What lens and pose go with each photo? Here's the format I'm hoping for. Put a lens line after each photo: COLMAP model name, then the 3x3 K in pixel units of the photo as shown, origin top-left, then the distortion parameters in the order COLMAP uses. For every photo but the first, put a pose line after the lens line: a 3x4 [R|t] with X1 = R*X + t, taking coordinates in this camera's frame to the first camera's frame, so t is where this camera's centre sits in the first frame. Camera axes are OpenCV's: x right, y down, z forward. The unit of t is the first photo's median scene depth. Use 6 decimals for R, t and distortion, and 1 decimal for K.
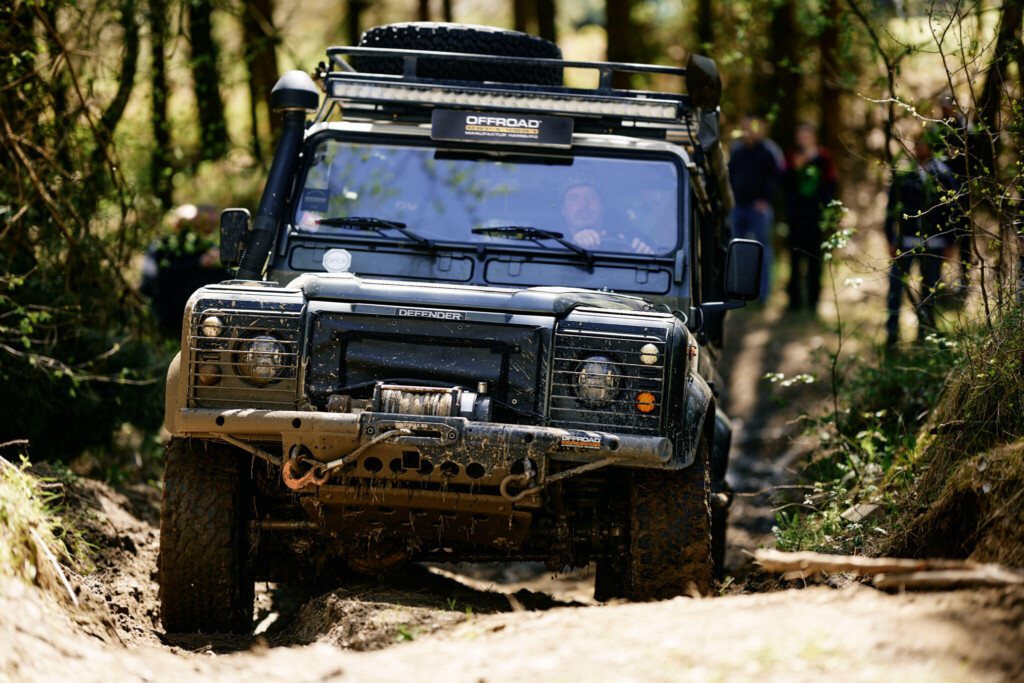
lens RADIAL K [[3131.0, 0, 512.0], [0, 3131.0, 341.5], [0, 0, 1]] dist [0.160186, -0.353827]
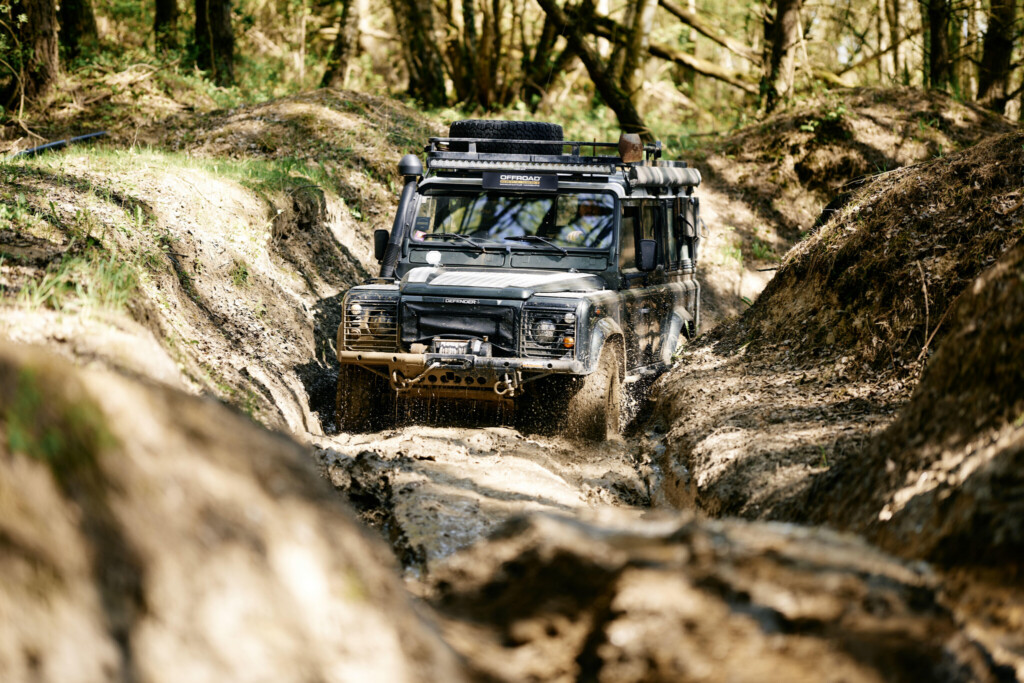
lens RADIAL K [[3131.0, 0, 512.0], [0, 3131.0, 341.5], [0, 0, 1]] dist [0.160186, -0.353827]
pose [[0.991188, -0.033363, -0.128189, 0.263805], [0.044890, 0.995098, 0.088116, -0.158974], [0.124621, -0.093094, 0.987827, -0.984667]]
